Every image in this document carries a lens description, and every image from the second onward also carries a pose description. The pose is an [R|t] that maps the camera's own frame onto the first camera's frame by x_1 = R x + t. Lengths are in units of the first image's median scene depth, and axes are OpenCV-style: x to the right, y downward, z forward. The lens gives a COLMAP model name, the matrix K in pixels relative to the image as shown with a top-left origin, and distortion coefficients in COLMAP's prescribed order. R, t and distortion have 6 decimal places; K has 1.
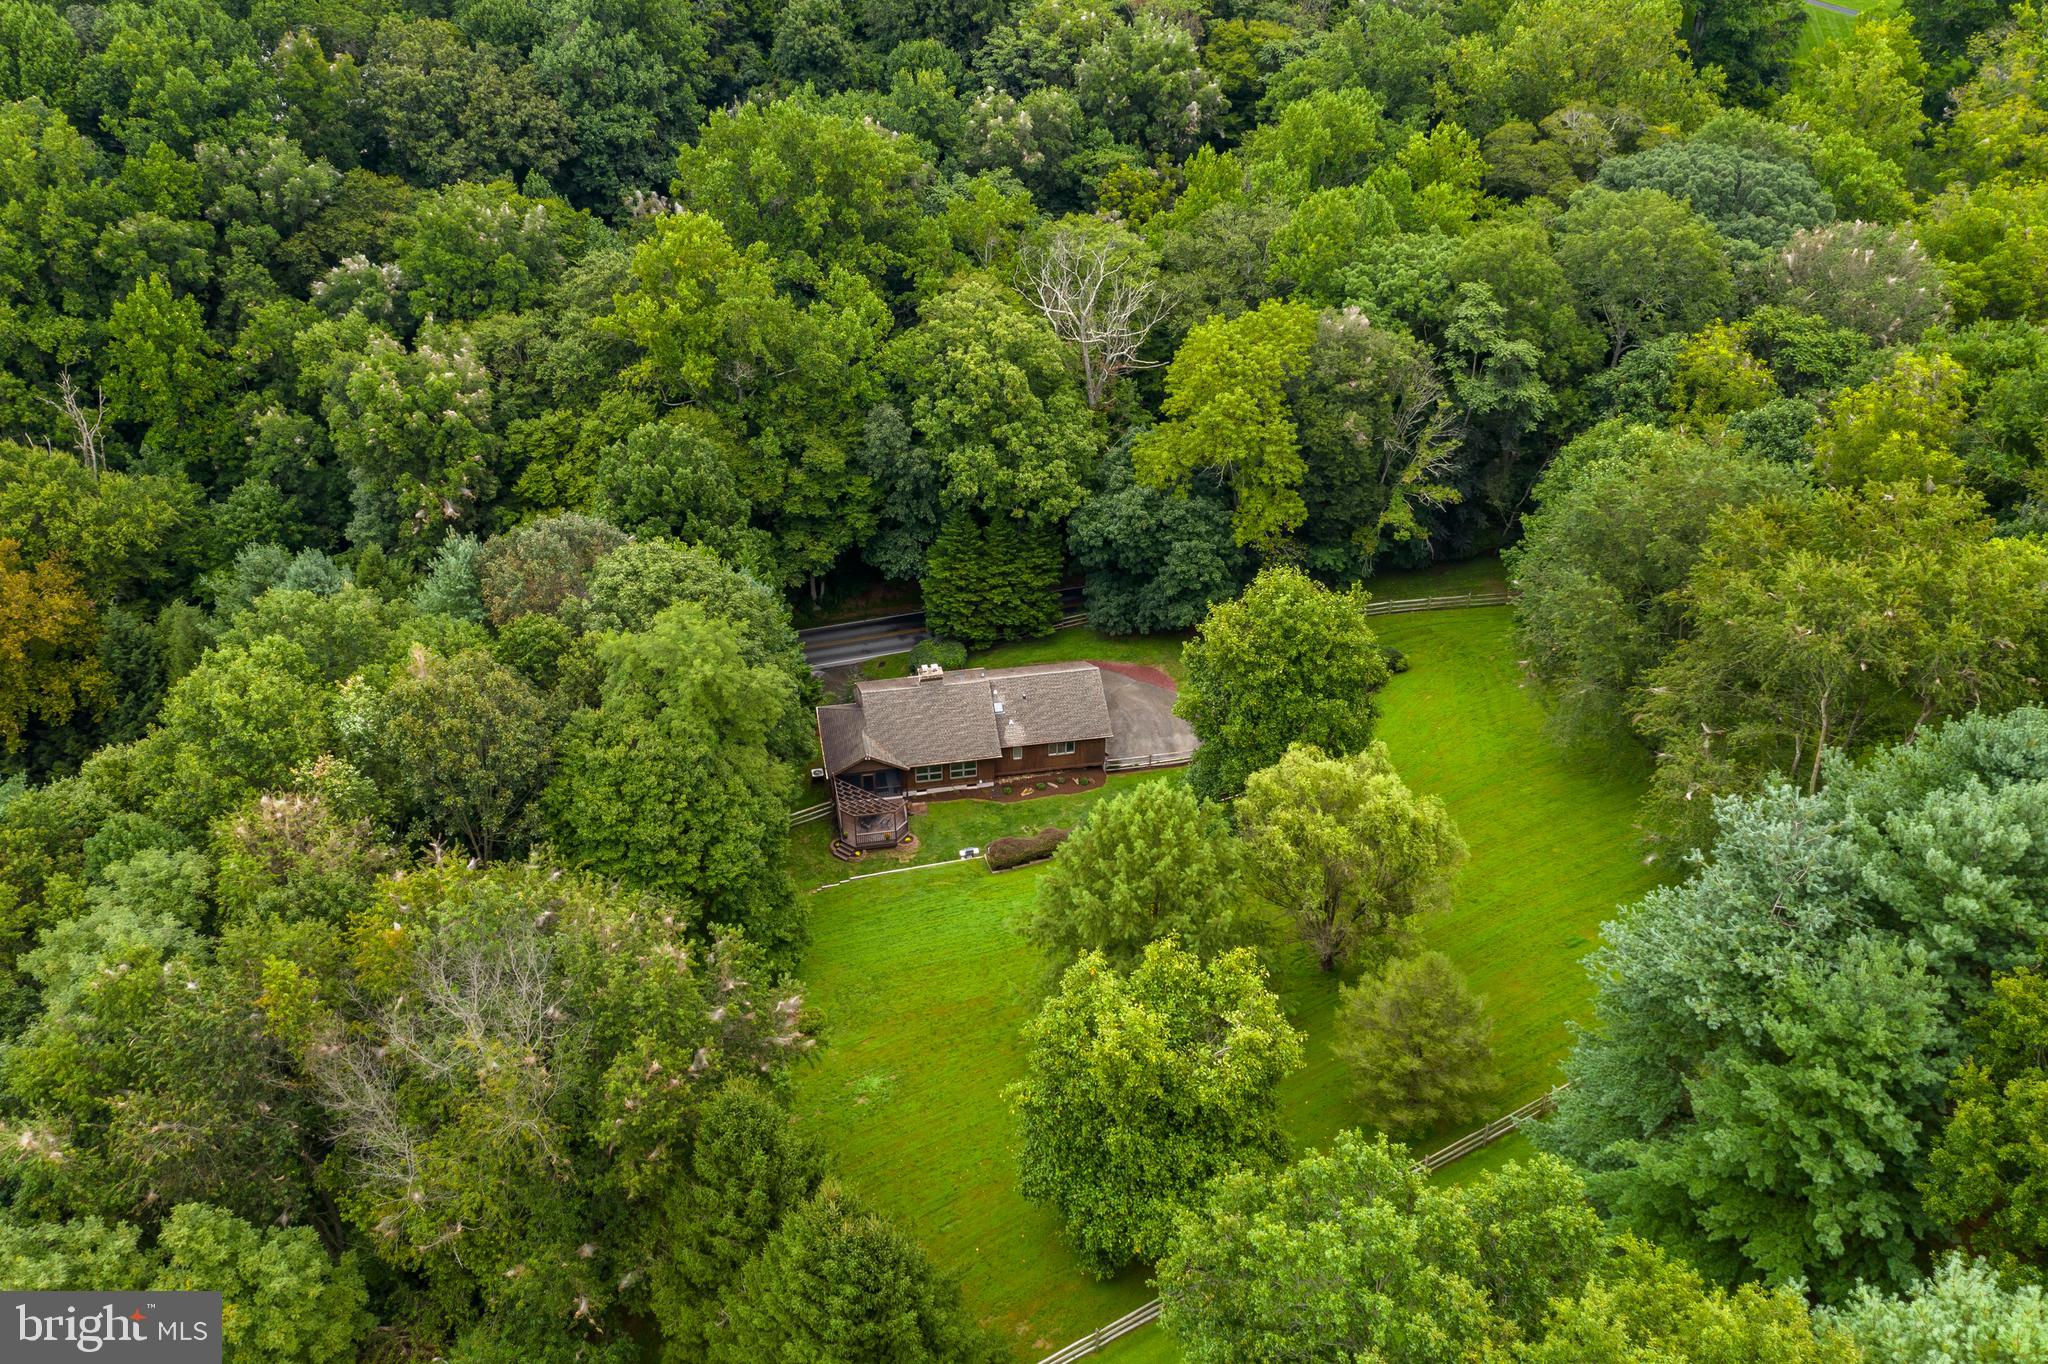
lens RADIAL K [[1683.1, 0, 1040.6], [0, 1683.1, 689.0], [0, 0, 1]] dist [-0.014622, 0.008619]
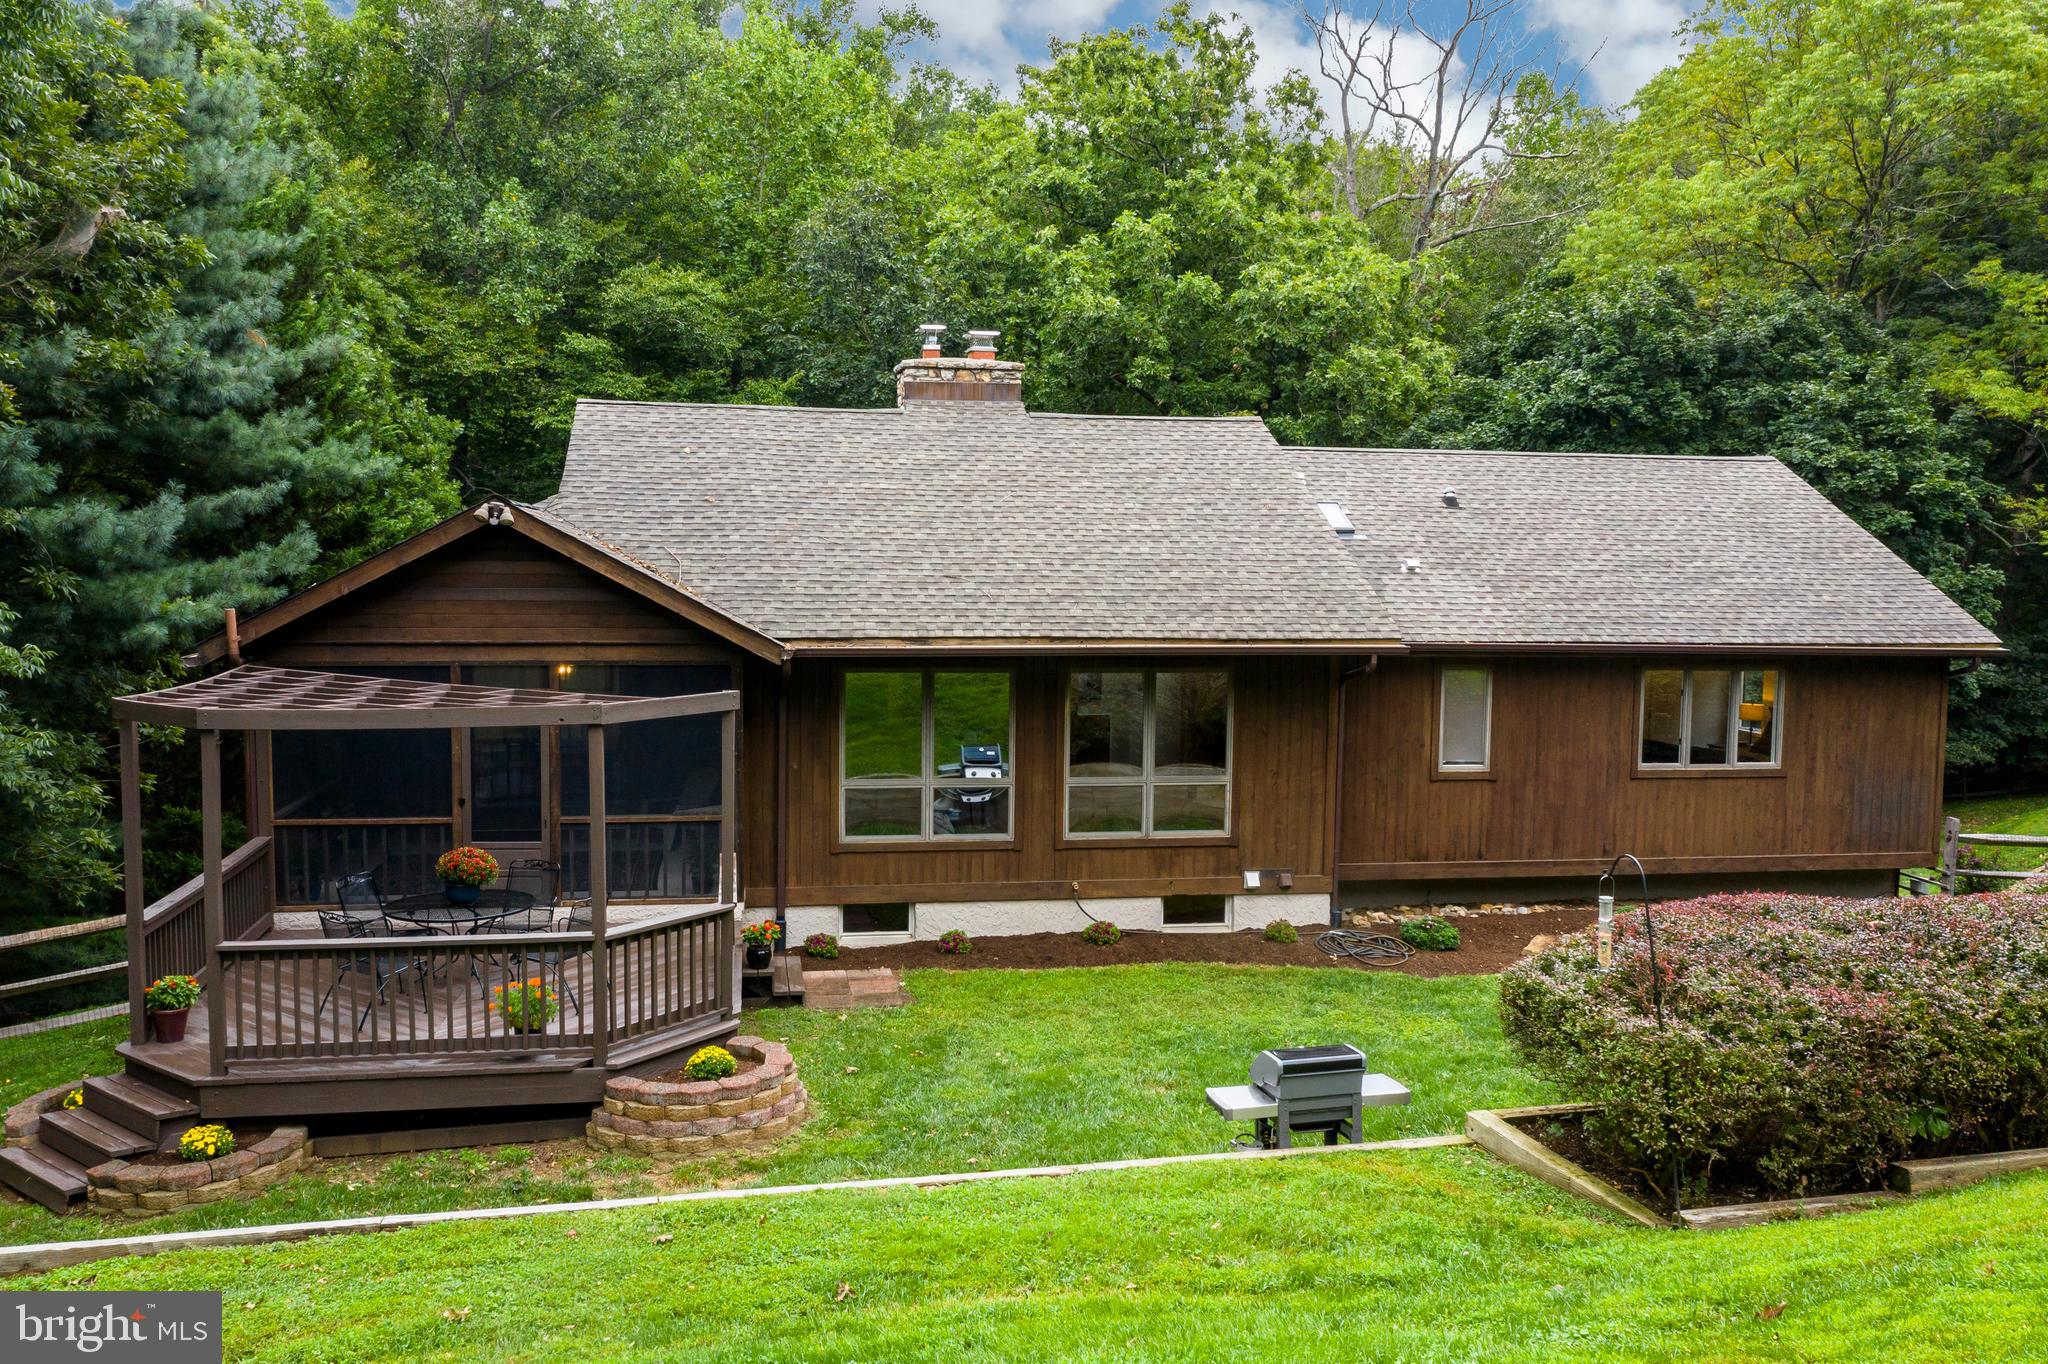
lens RADIAL K [[1683.1, 0, 1040.6], [0, 1683.1, 689.0], [0, 0, 1]] dist [-0.014622, 0.008619]
pose [[0.999834, 0.012766, -0.013029, -0.053735], [-0.017499, 0.872941, -0.487512, 0.116892], [0.005150, 0.487659, 0.873019, 0.854173]]
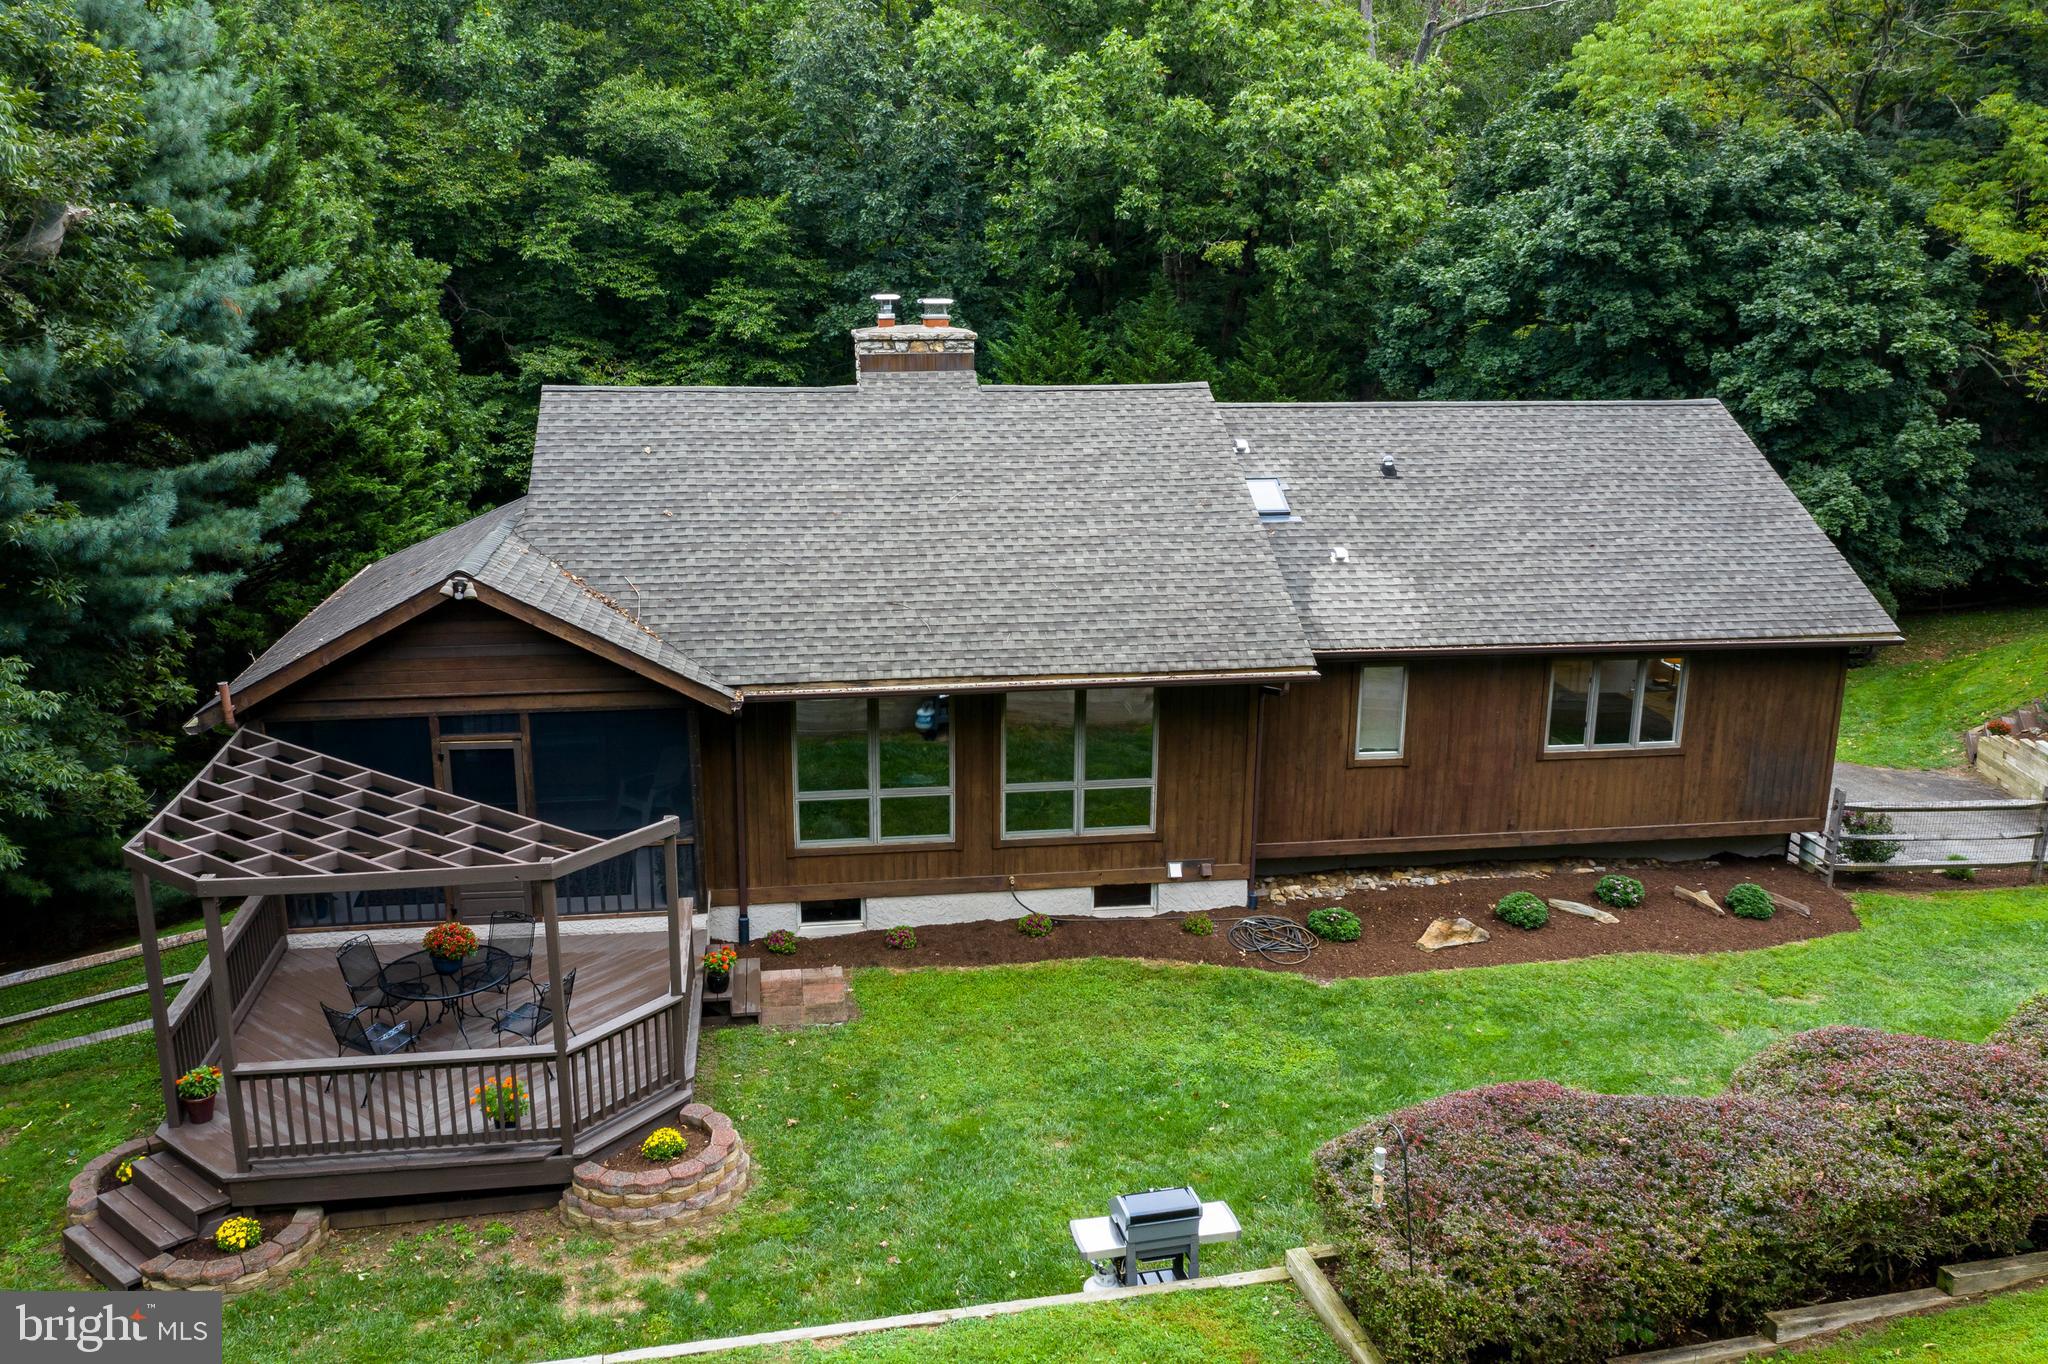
lens RADIAL K [[1683.1, 0, 1040.6], [0, 1683.1, 689.0], [0, 0, 1]] dist [-0.014622, 0.008619]
pose [[0.999530, 0.016525, -0.025808, -0.045314], [-0.023983, 0.946062, -0.323095, 0.093598], [0.019077, 0.323563, 0.946014, 0.831052]]
